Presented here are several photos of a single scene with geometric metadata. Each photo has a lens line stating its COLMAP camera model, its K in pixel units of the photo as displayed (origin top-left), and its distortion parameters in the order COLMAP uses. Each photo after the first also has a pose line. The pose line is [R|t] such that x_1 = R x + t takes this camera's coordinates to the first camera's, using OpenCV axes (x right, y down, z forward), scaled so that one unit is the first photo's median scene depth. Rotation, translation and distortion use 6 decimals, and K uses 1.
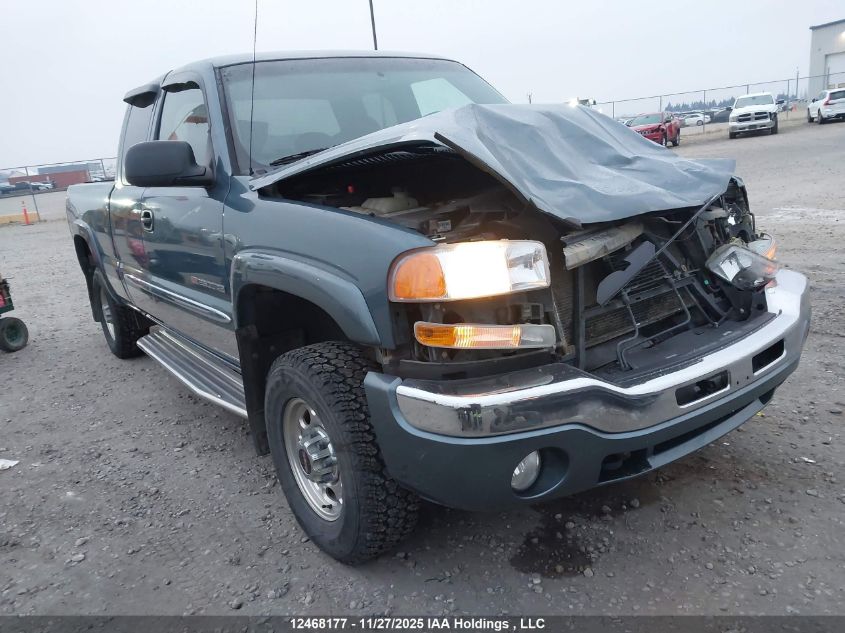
lens RADIAL K [[642.8, 0, 426.5], [0, 642.8, 320.1], [0, 0, 1]] dist [0.062022, -0.093656]
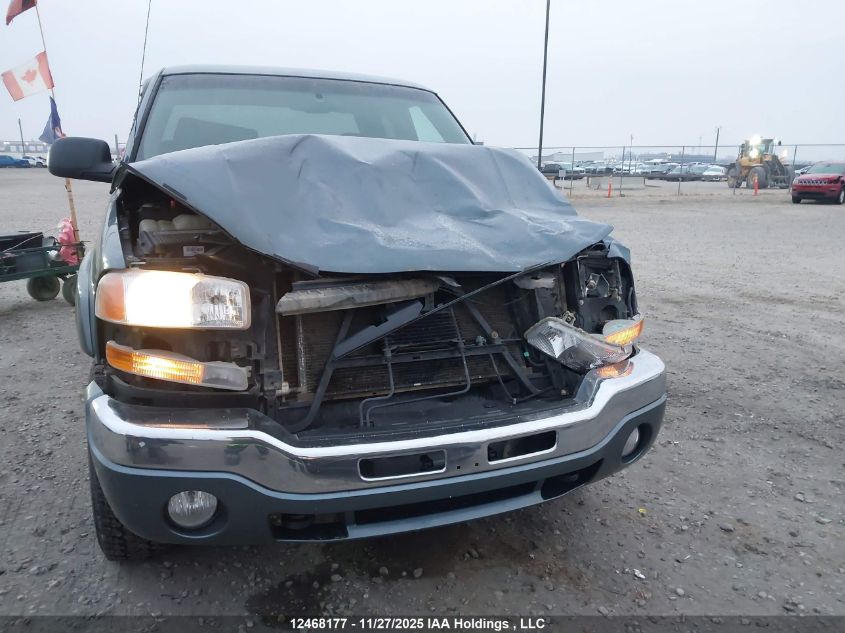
lens RADIAL K [[642.8, 0, 426.5], [0, 642.8, 320.1], [0, 0, 1]] dist [0.062022, -0.093656]
pose [[0.962296, 0.168463, -0.213556, 0.508379], [-0.172242, 0.985054, 0.000924, -0.087147], [0.210520, 0.035894, 0.976930, 0.076641]]
